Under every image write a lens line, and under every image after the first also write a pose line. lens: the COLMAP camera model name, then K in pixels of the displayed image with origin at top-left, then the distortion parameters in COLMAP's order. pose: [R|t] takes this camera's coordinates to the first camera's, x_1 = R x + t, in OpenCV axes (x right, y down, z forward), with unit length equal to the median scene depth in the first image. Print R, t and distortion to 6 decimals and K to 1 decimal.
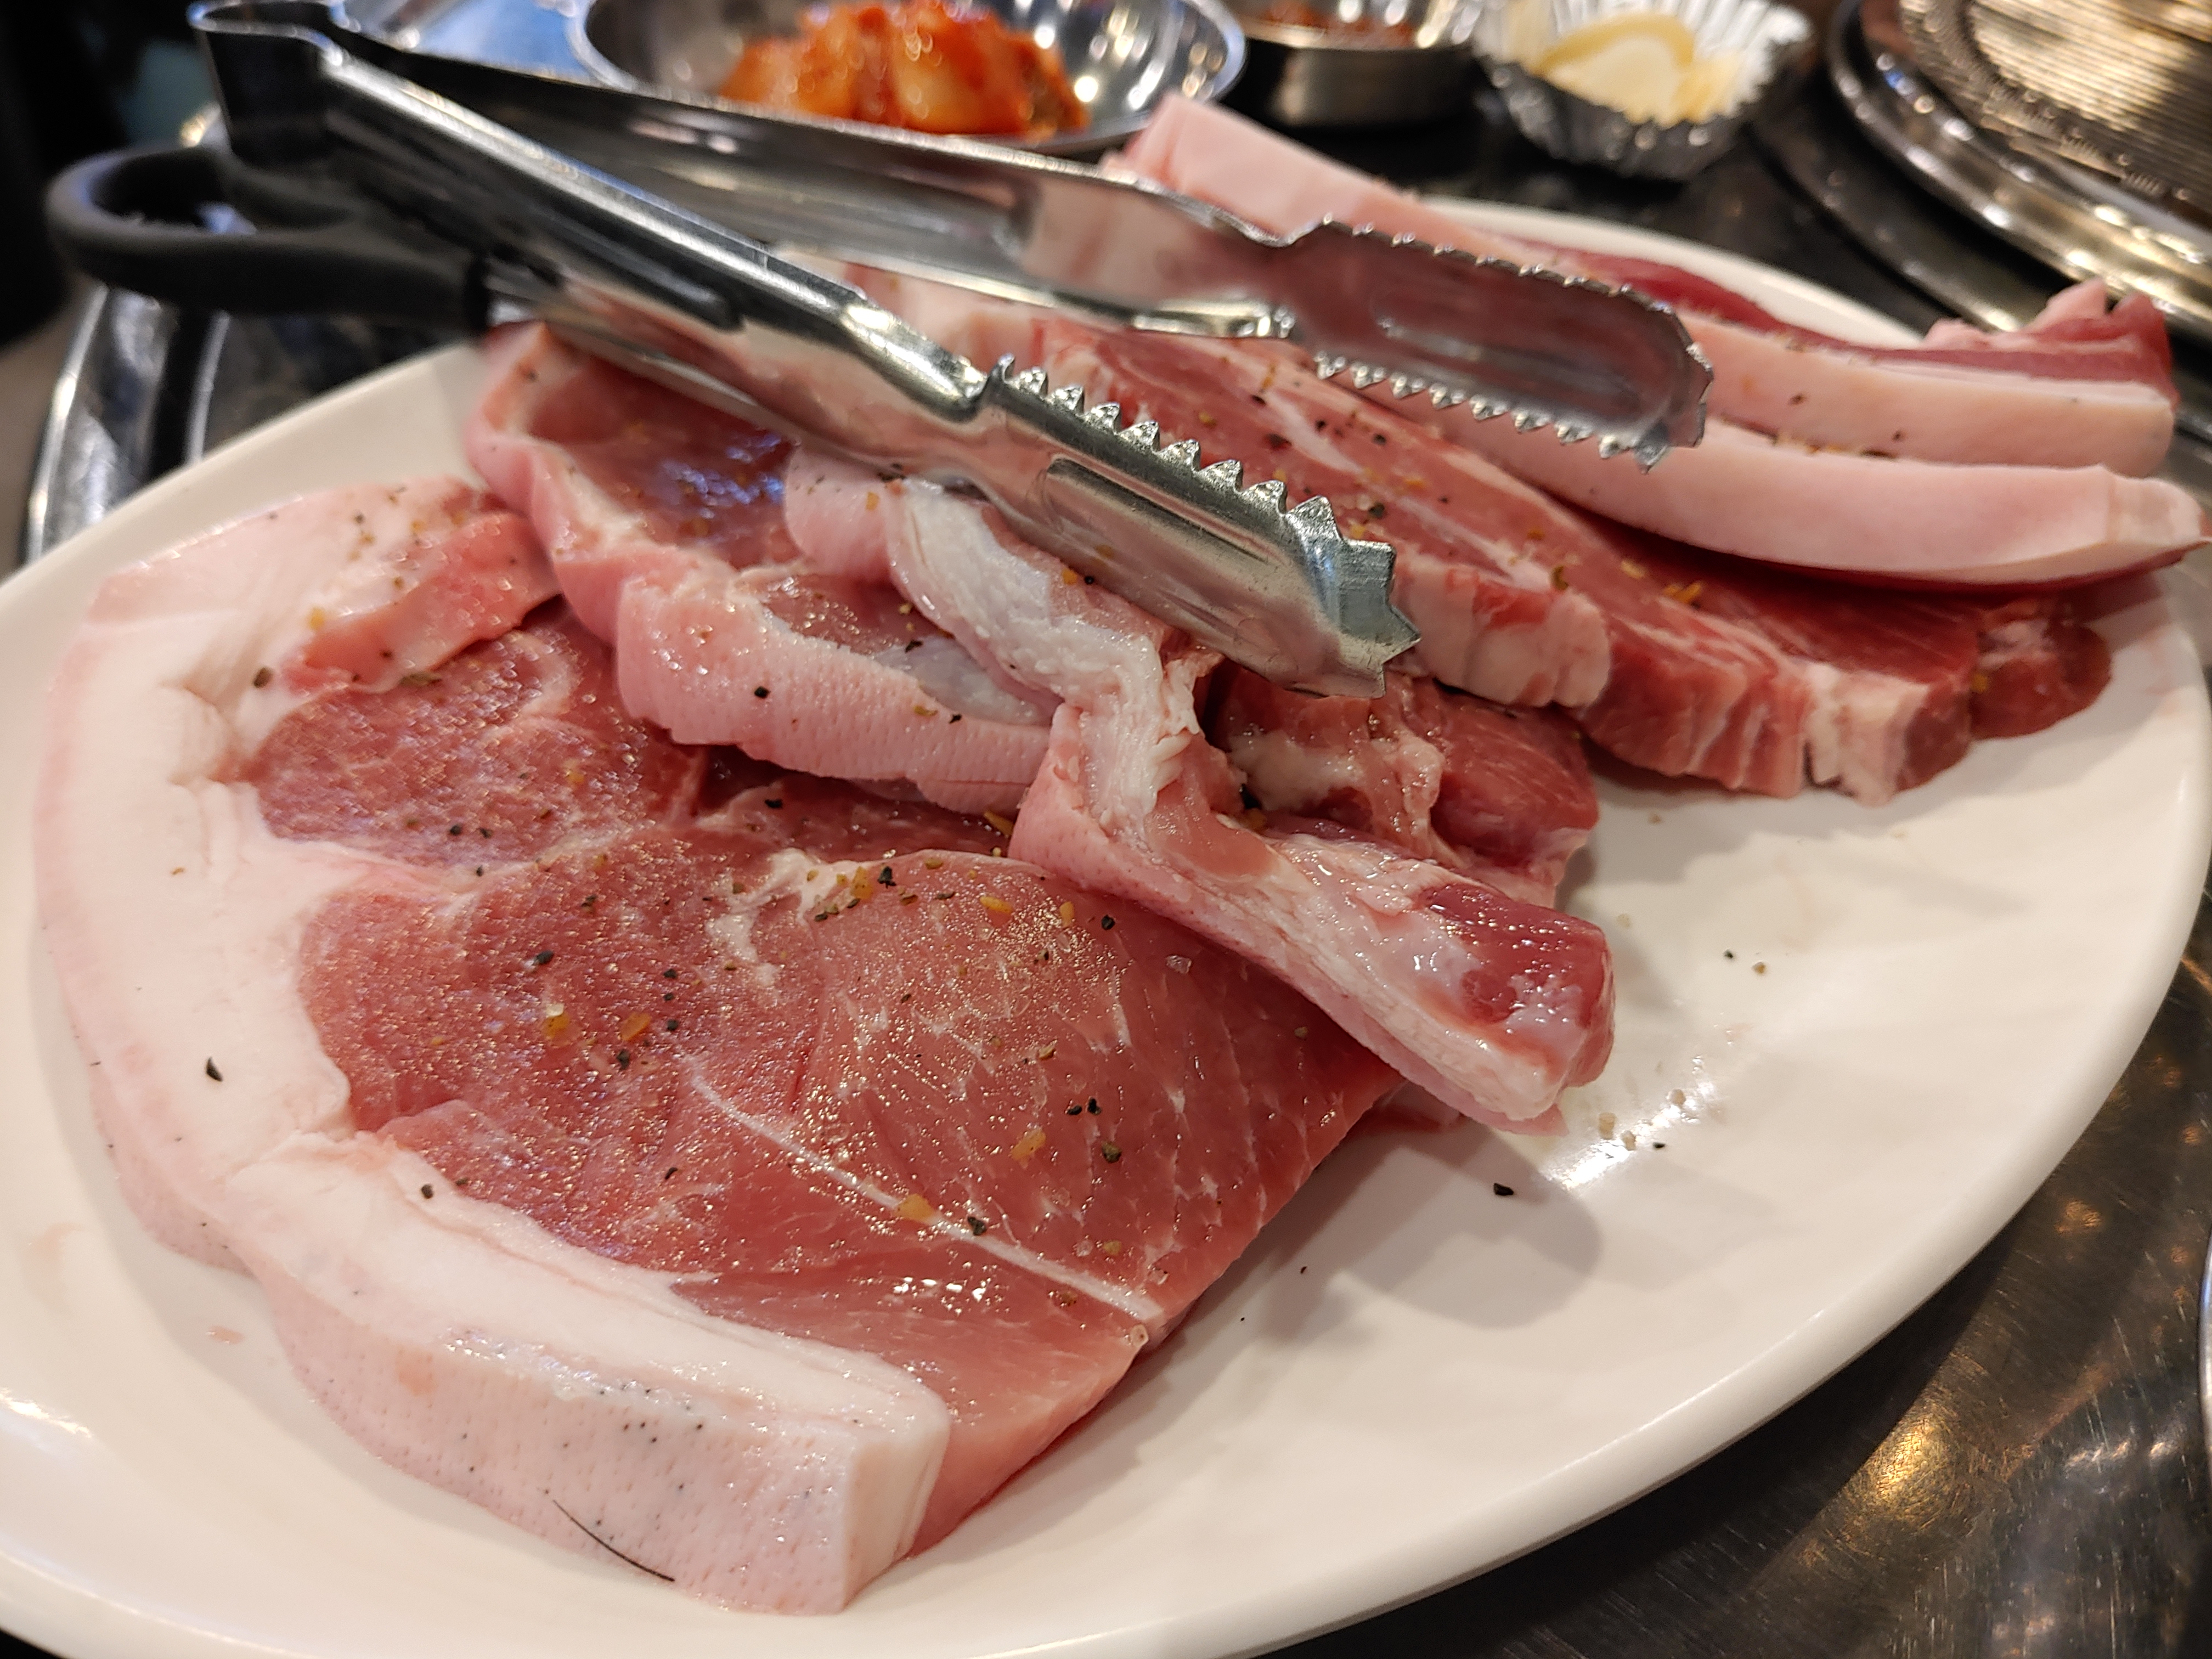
lens RADIAL K [[1844.6, 0, 1106.0], [0, 1844.6, 829.5], [0, 0, 1]] dist [0.006209, -0.001528]
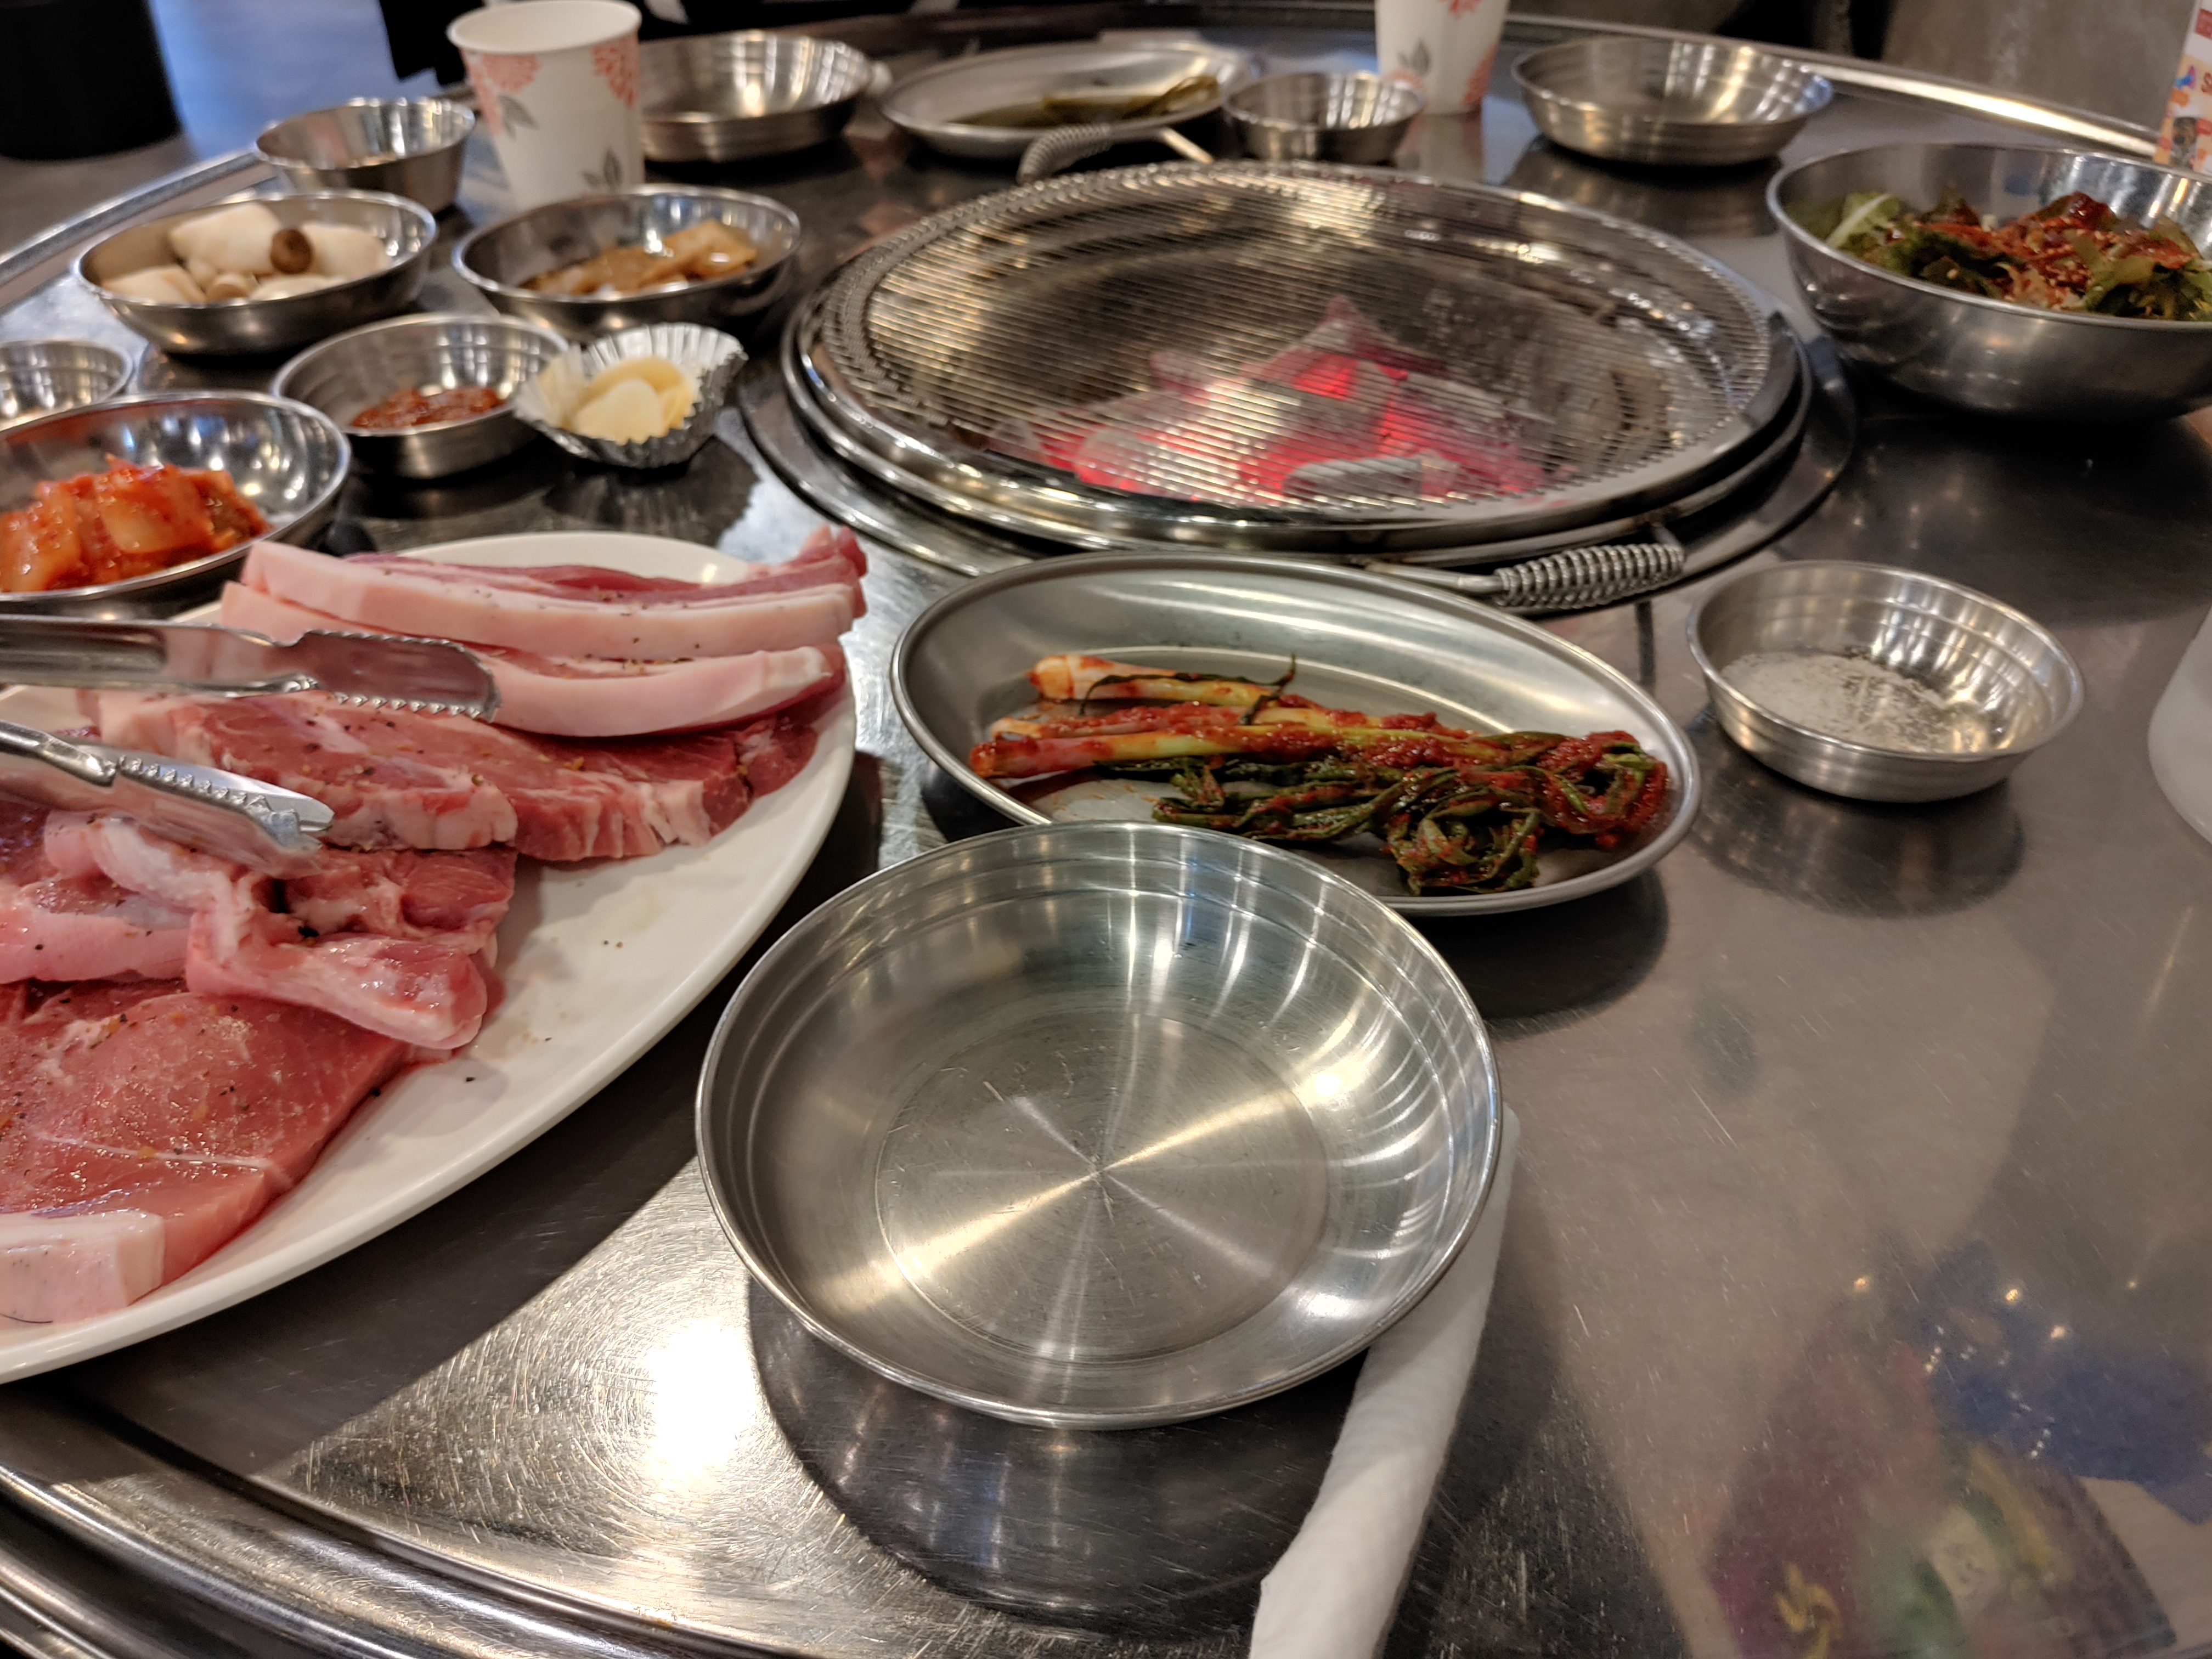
lens RADIAL K [[1920.5, 0, 1106.0], [0, 1920.5, 829.5], [0, 0, 1]] dist [0.037319, -0.002232]
pose [[0.945283, -0.256781, 0.201254, 0.494697], [0.267783, 0.963042, -0.029015, 0.166583], [-0.186366, 0.081320, 0.979109, -1.225669]]
